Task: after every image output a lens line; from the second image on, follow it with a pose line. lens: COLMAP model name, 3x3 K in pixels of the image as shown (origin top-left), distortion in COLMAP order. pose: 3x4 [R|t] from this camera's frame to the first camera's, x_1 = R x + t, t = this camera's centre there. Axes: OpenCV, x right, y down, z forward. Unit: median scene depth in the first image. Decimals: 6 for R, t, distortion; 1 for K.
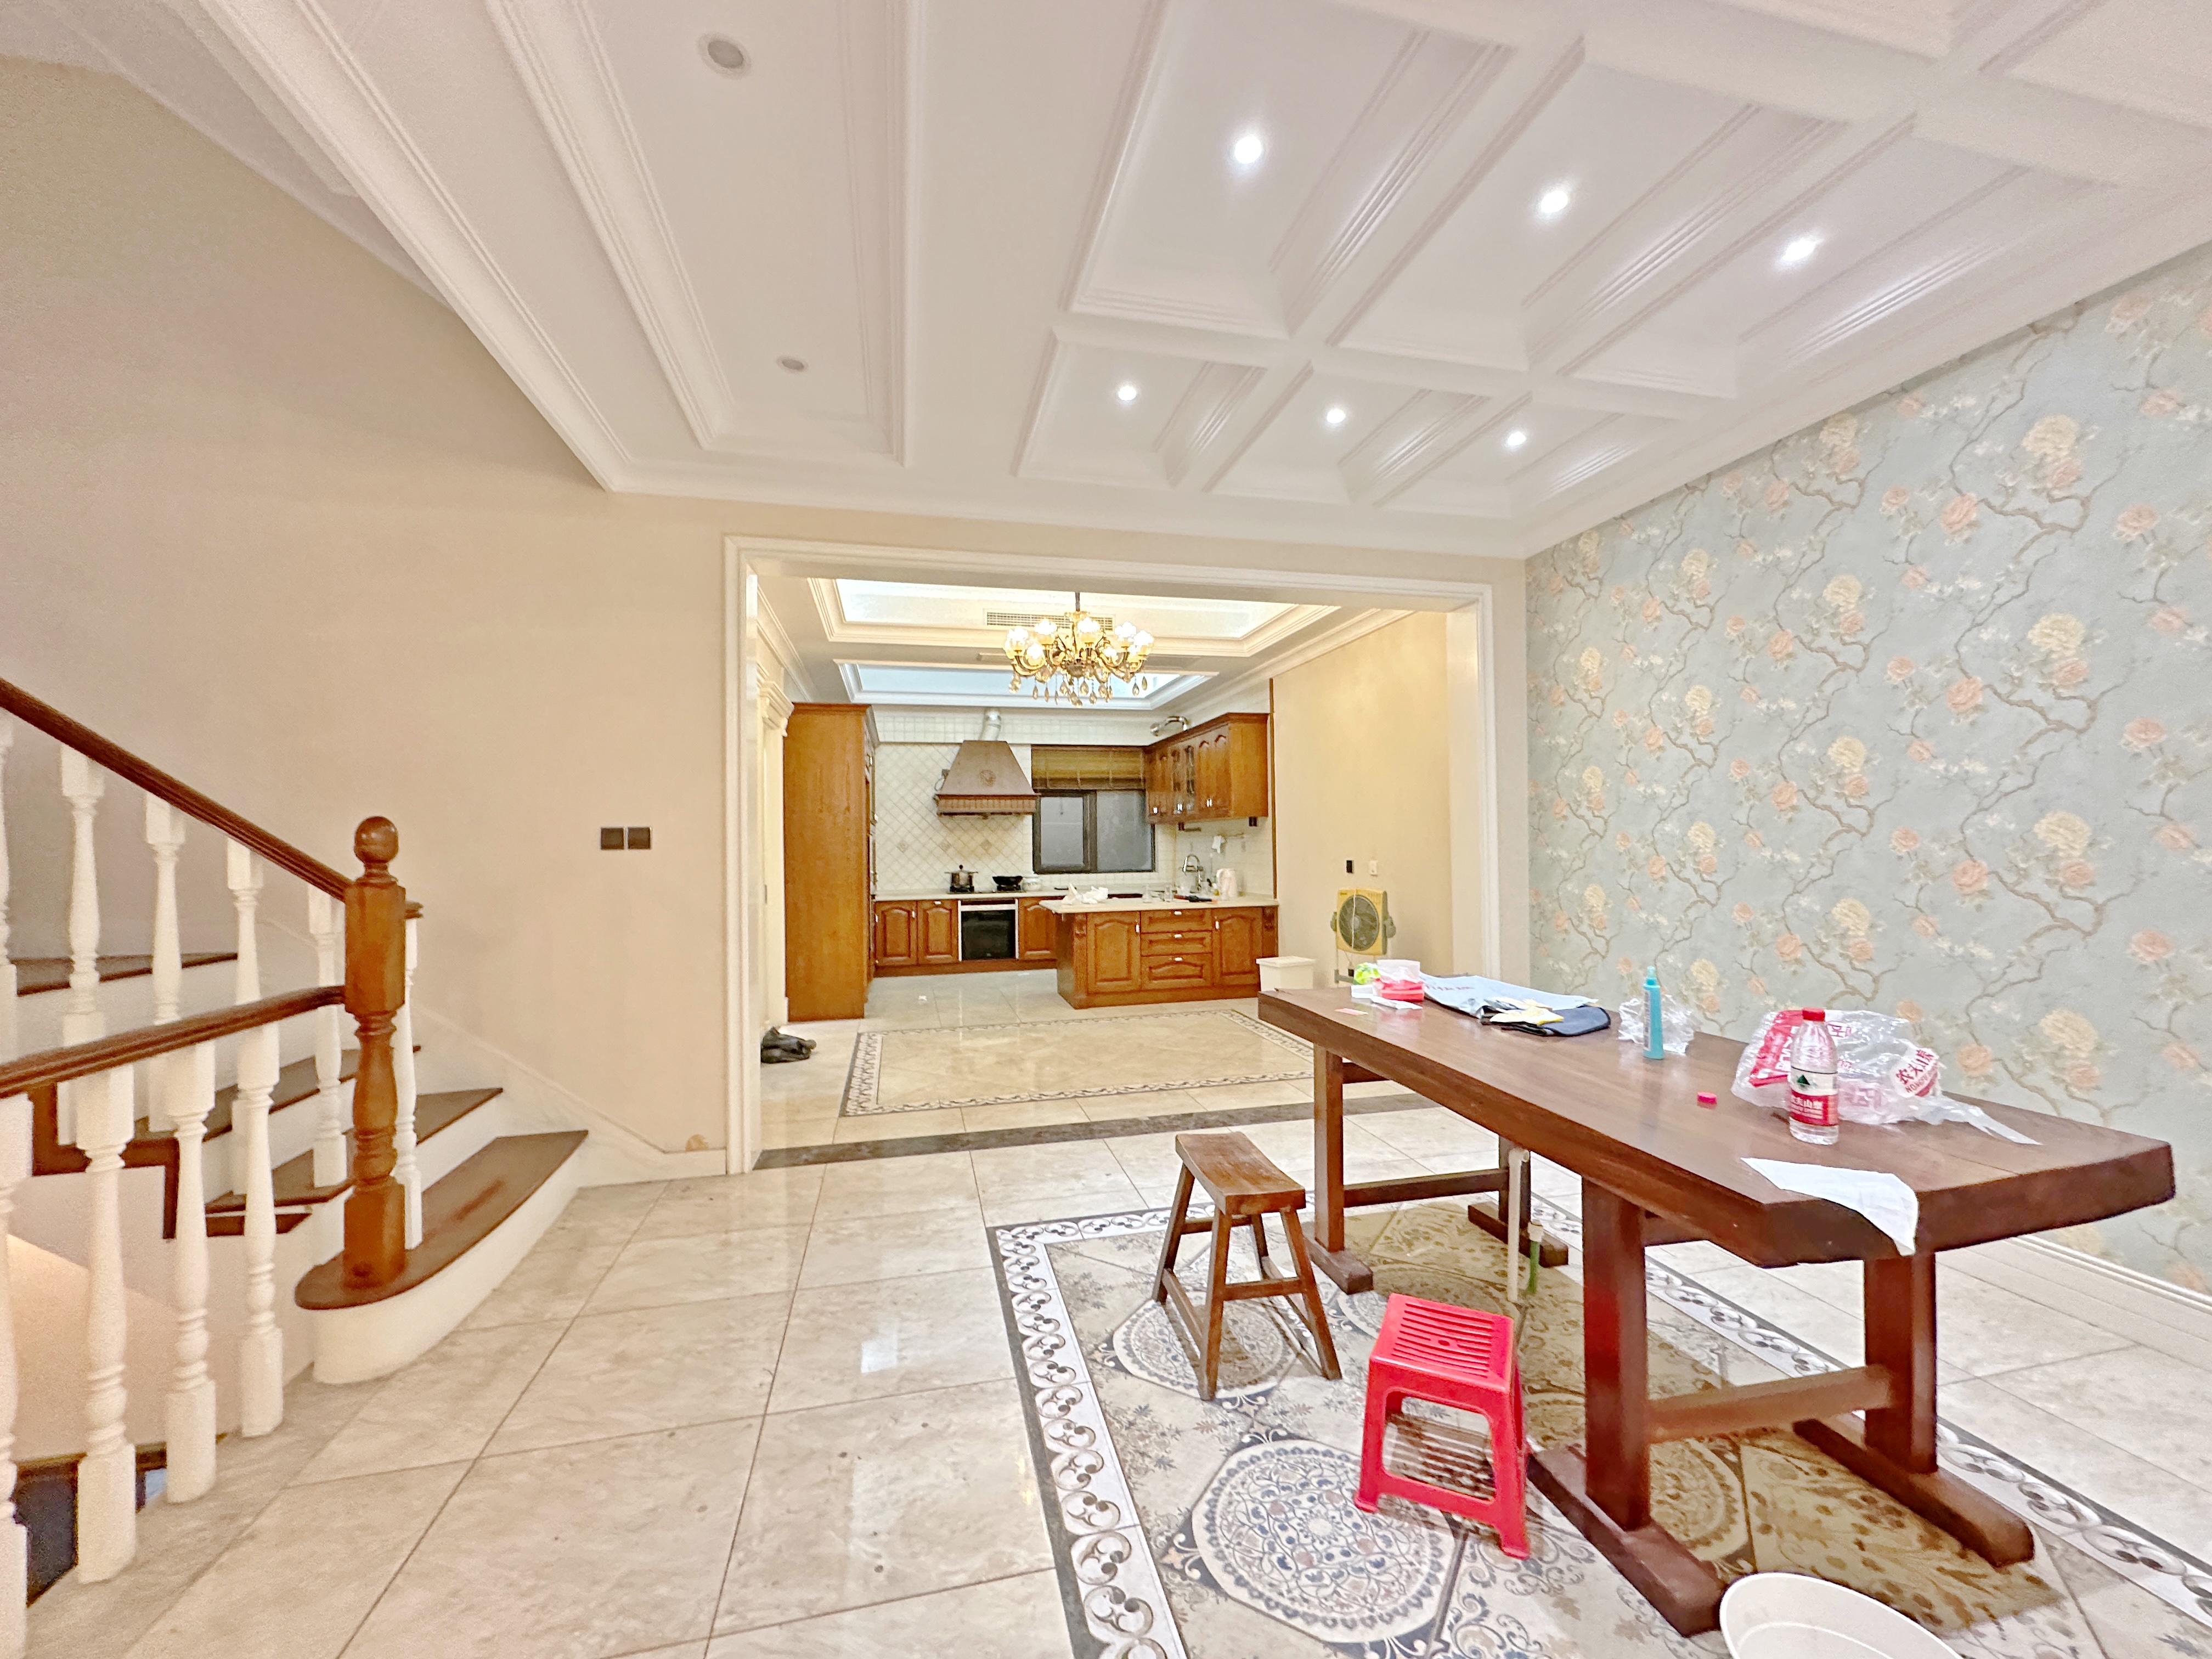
lens RADIAL K [[881.9, 0, 1118.5], [0, 881.9, 844.9], [0, 0, 1]] dist [0.000654, -0.000002]
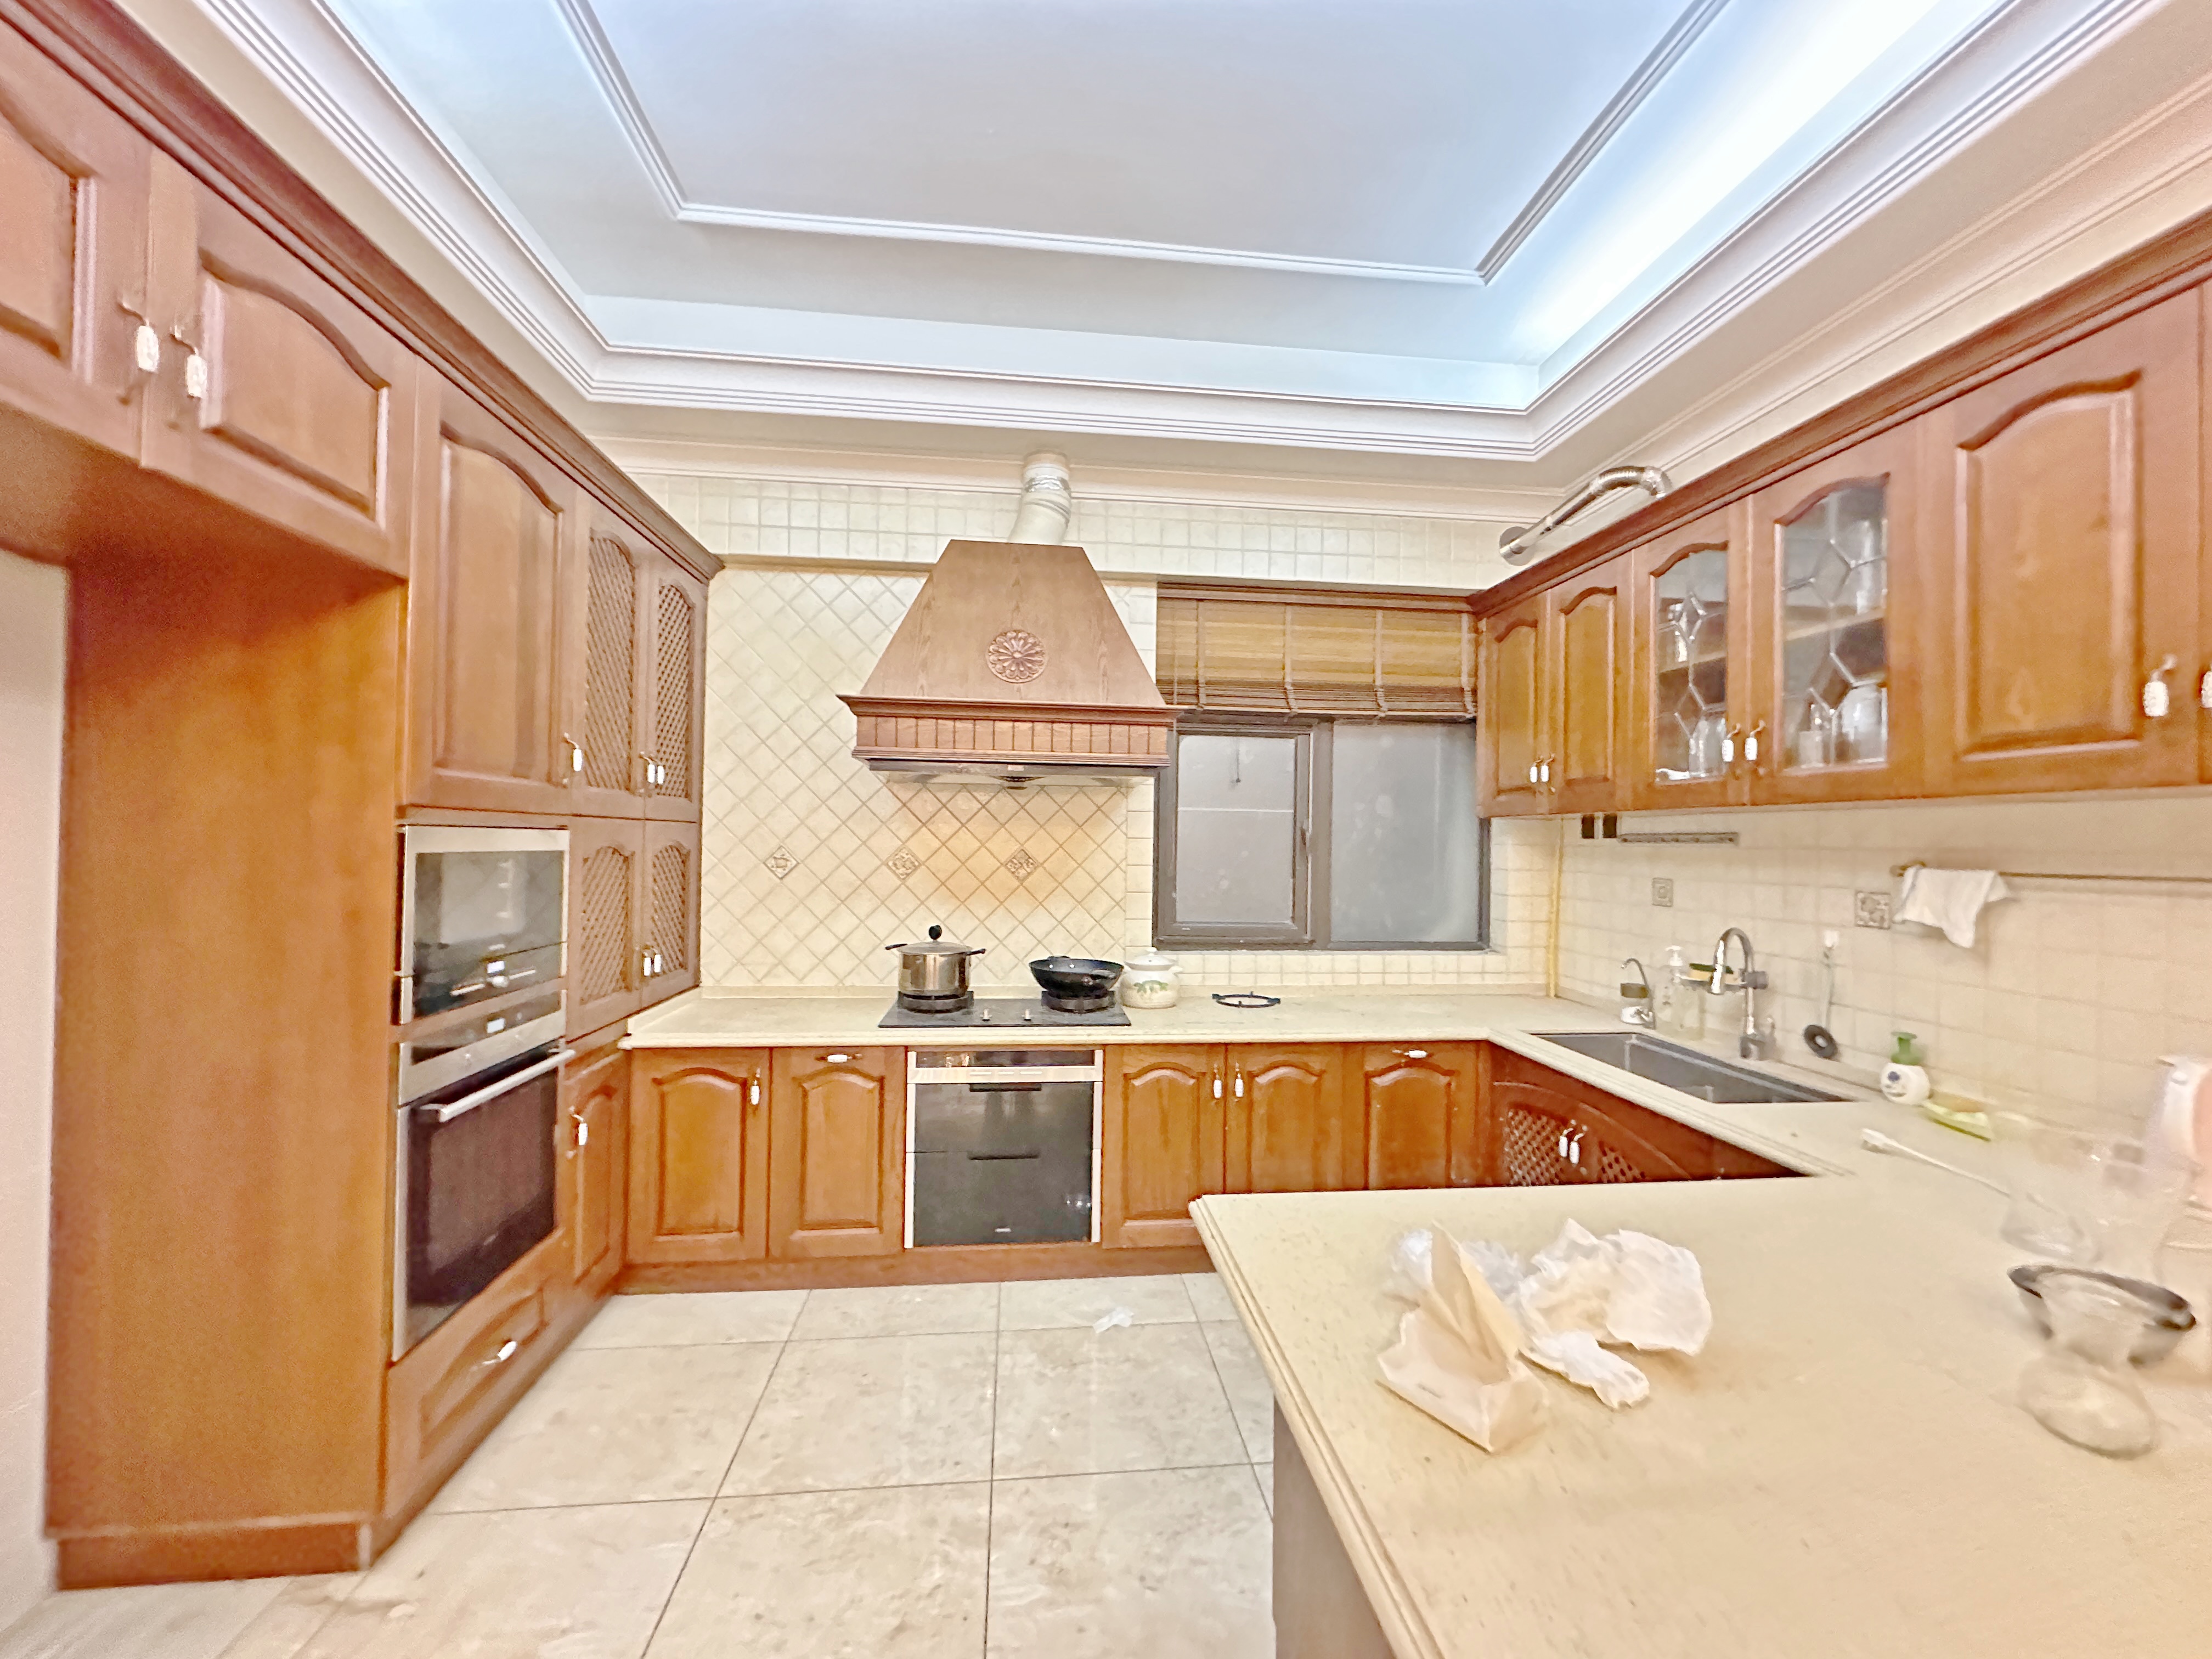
lens RADIAL K [[881.9, 0, 1110.7], [0, 881.9, 832.4], [0, 0, 1]] dist [0.000654, -0.000002]
pose [[0.989896, 0.024598, -0.139643, -0.067579], [-0.025114, 0.999683, -0.001931, -0.012590], [0.139551, 0.005418, 0.990200, 0.666528]]
